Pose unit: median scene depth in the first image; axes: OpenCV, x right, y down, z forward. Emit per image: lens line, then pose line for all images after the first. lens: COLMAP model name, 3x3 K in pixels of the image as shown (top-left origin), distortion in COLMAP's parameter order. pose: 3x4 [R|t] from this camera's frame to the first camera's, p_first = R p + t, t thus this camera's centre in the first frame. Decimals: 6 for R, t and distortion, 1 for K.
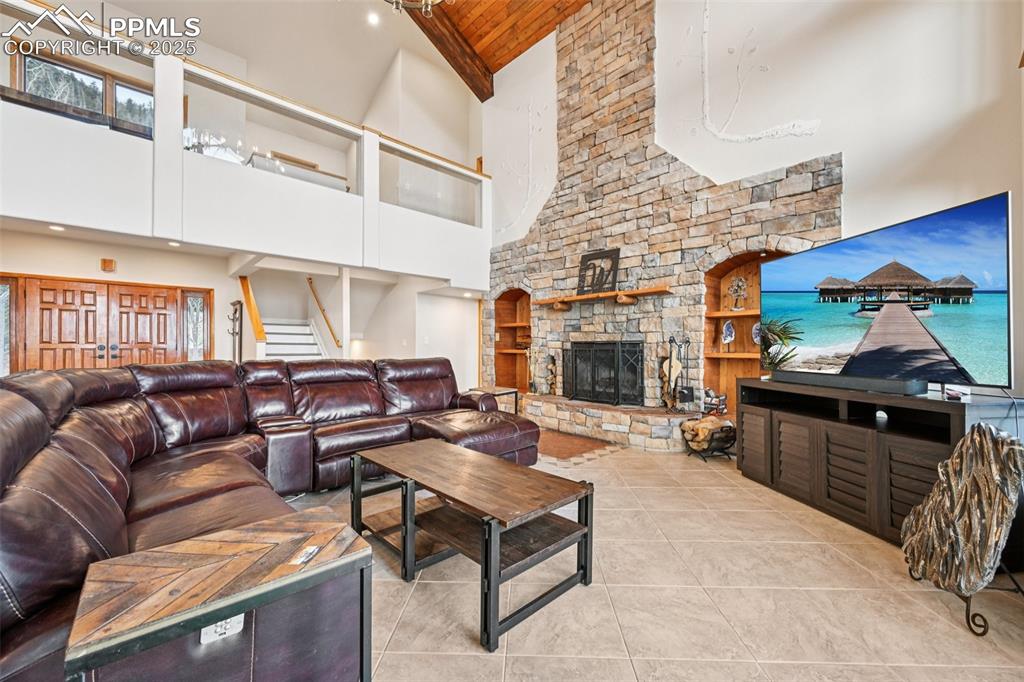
lens RADIAL K [[401.6, 0, 514.0], [0, 401.6, 345.5], [0, 0, 1]] dist [0.000037, 0.000403]
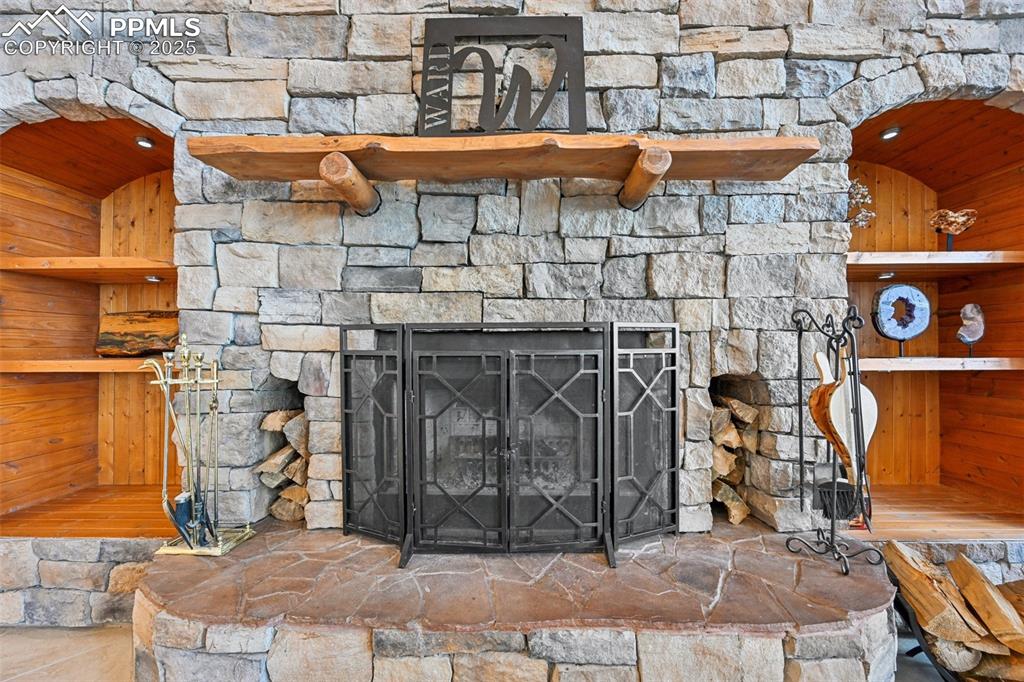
lens RADIAL K [[401.6, 0, 514.0], [0, 401.6, 345.5], [0, 0, 1]] dist [0.000037, 0.000403]
pose [[0.700656, -0.000398, 0.713499, 0.012581], [0.003460, 0.999990, -0.002840, 0.004706], [-0.713491, 0.004458, 0.700650, 0.799956]]
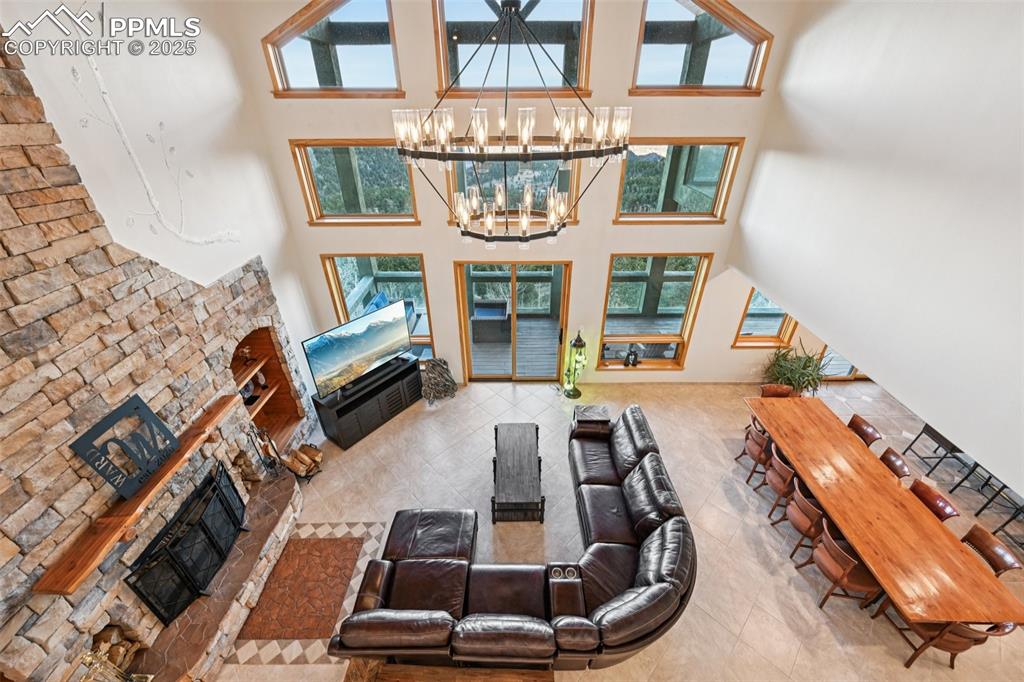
lens RADIAL K [[401.6, 0, 514.0], [0, 401.6, 345.5], [0, 0, 1]] dist [0.000037, 0.000403]
pose [[-0.721038, -0.363776, 0.589722, -0.531820], [-0.001493, 0.851910, 0.523685, -0.639847], [-0.692894, 0.376716, -0.614802, 0.916621]]
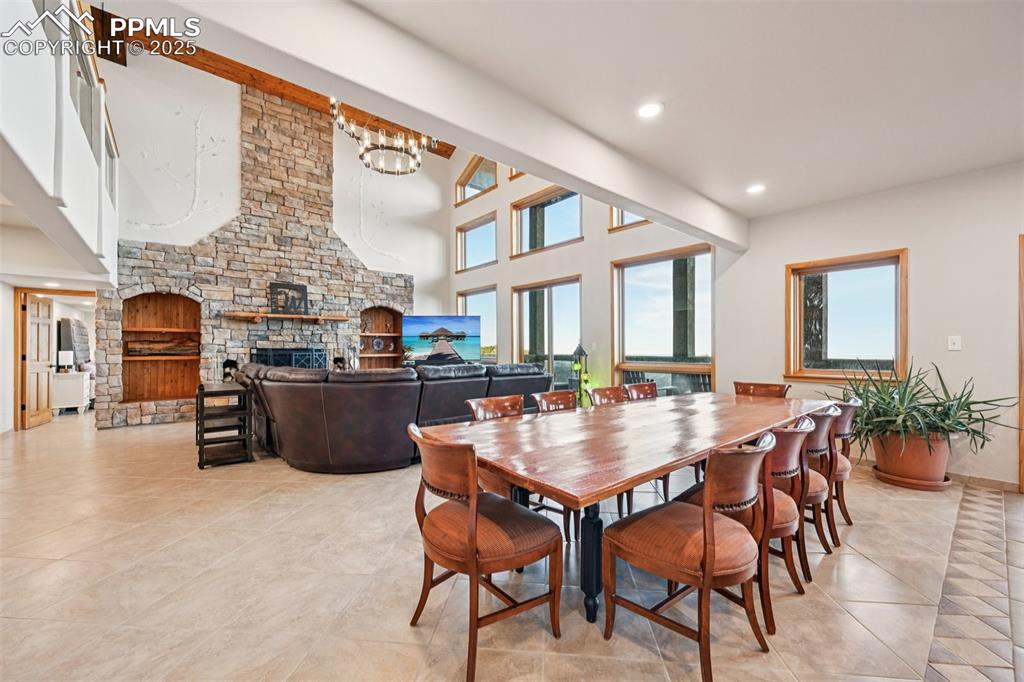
lens RADIAL K [[401.6, 0, 514.0], [0, 401.6, 345.5], [0, 0, 1]] dist [0.000037, 0.000403]
pose [[0.053943, 0.004061, 0.998536, -1.151877], [0.000407, 0.999992, -0.004089, -0.013256], [-0.998544, 0.000627, 0.053941, 0.142625]]
